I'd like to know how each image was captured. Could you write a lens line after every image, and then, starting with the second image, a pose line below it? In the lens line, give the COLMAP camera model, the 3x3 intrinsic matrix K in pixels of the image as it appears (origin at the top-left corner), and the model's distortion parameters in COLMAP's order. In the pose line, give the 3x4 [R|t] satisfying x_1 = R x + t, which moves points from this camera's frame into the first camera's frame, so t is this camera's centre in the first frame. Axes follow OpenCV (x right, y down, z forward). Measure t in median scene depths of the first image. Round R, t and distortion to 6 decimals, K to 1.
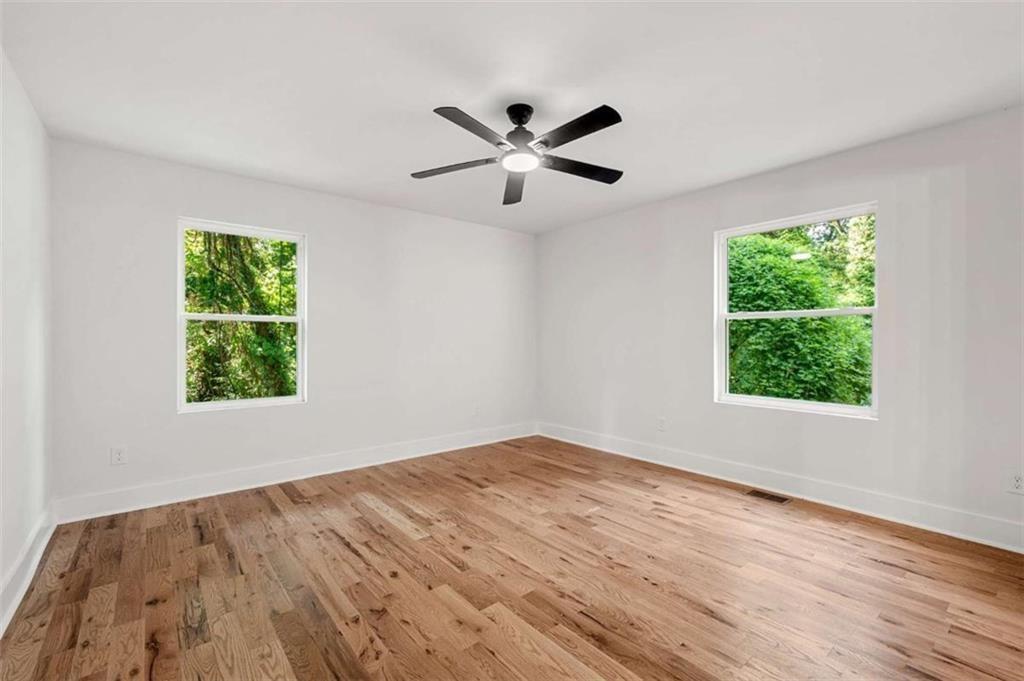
lens RADIAL K [[440.6, 0, 513.5], [0, 440.6, 339.1], [0, 0, 1]] dist [-0.000958, -0.000003]
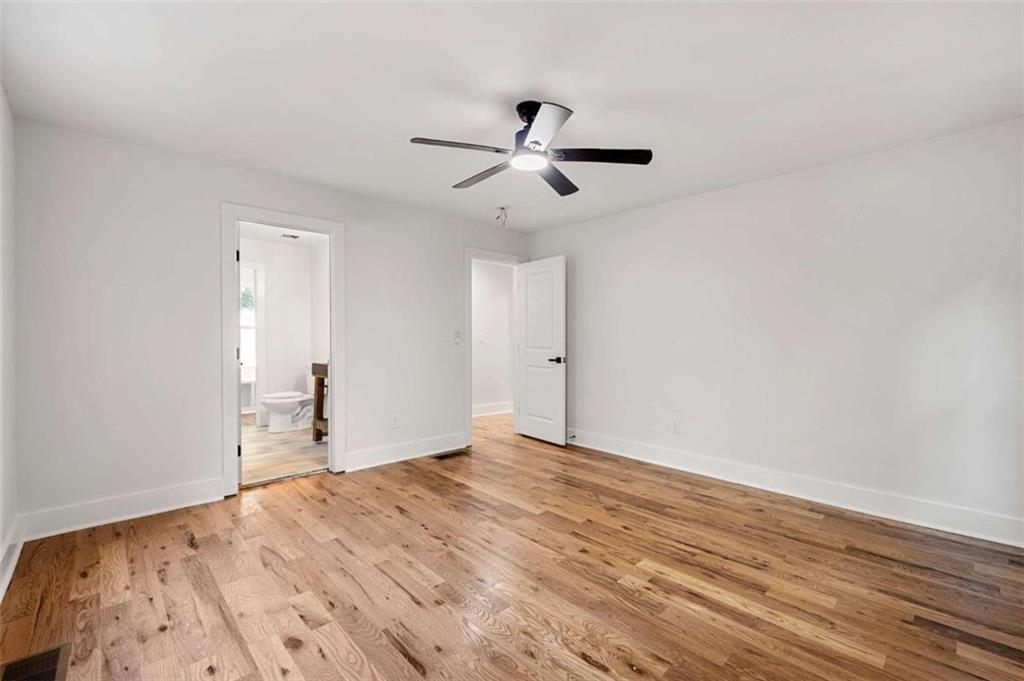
lens RADIAL K [[440.6, 0, 510.3], [0, 440.6, 339.2], [0, 0, 1]] dist [-0.000958, -0.000003]
pose [[-0.997775, 0.001407, -0.066654, 0.116377], [0.000838, 0.999963, 0.008560, -0.009463], [0.066663, 0.008485, -0.997739, 1.861926]]
